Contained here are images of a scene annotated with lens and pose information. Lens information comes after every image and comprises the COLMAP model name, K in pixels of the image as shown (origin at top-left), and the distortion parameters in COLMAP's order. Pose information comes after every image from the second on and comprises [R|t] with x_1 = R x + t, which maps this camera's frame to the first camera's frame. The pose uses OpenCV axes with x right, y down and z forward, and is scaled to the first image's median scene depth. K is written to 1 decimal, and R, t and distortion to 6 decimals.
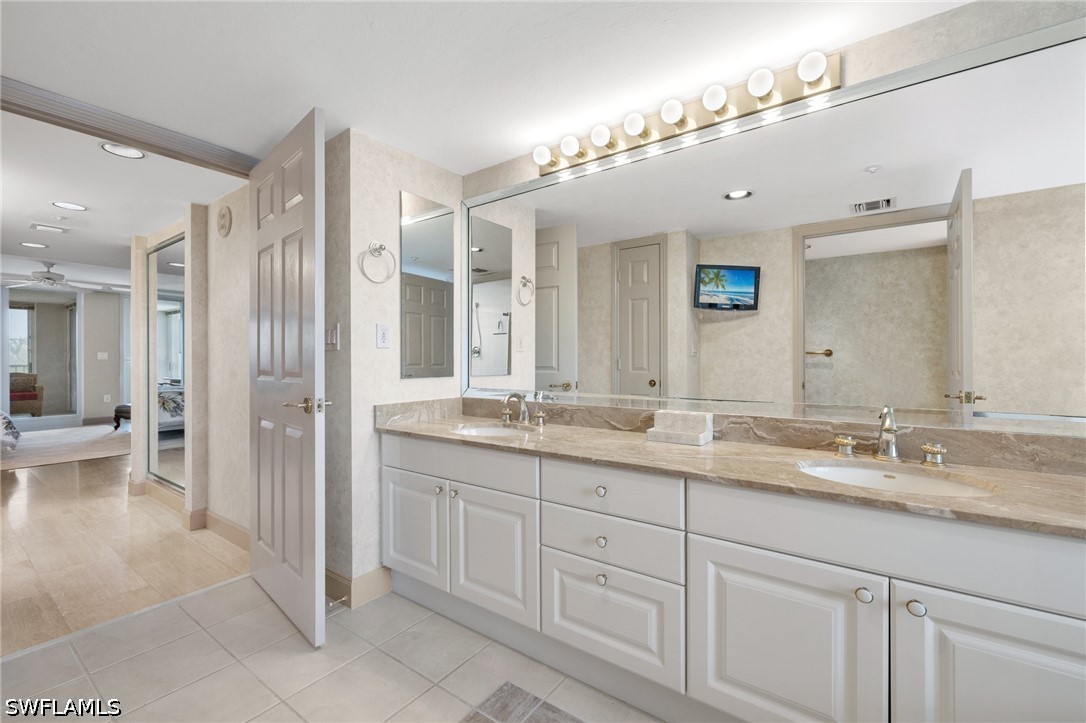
lens RADIAL K [[464.1, 0, 540.9], [0, 464.1, 362.2], [0, 0, 1]] dist [0.001616, -0.000089]
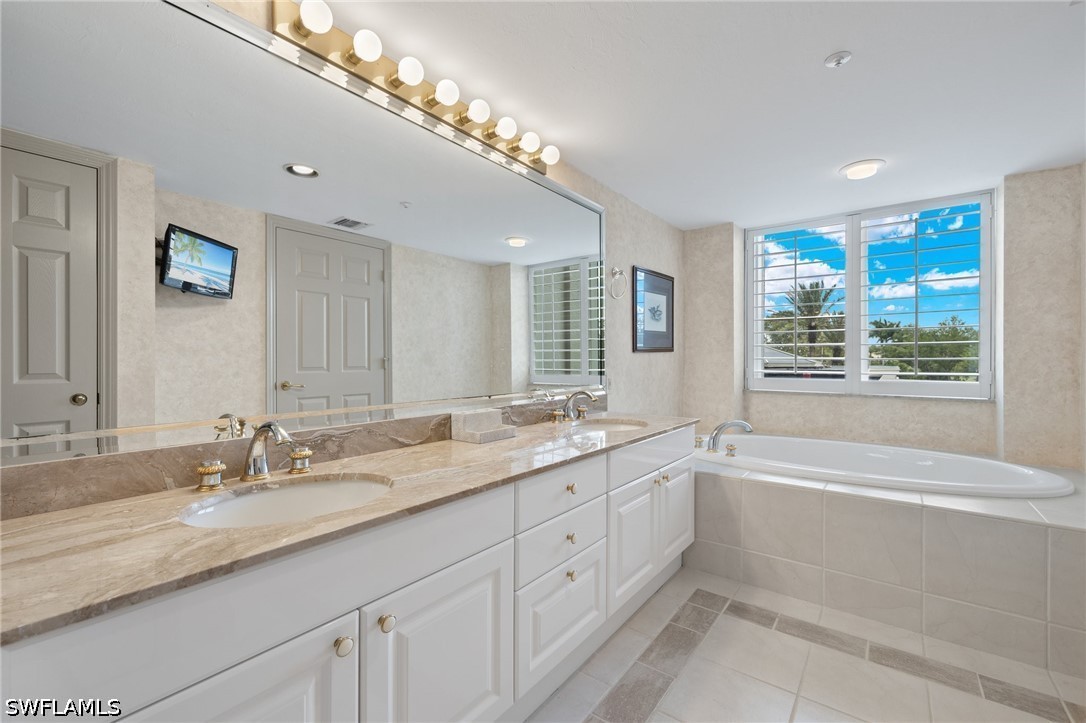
lens RADIAL K [[464.1, 0, 550.5], [0, 464.1, 364.6], [0, 0, 1]] dist [0.001616, -0.000089]
pose [[0.013023, -0.012890, 0.999832, -0.414473], [0.005740, 0.999901, 0.012816, -0.002624], [-0.999899, 0.005572, 0.013095, 0.488910]]
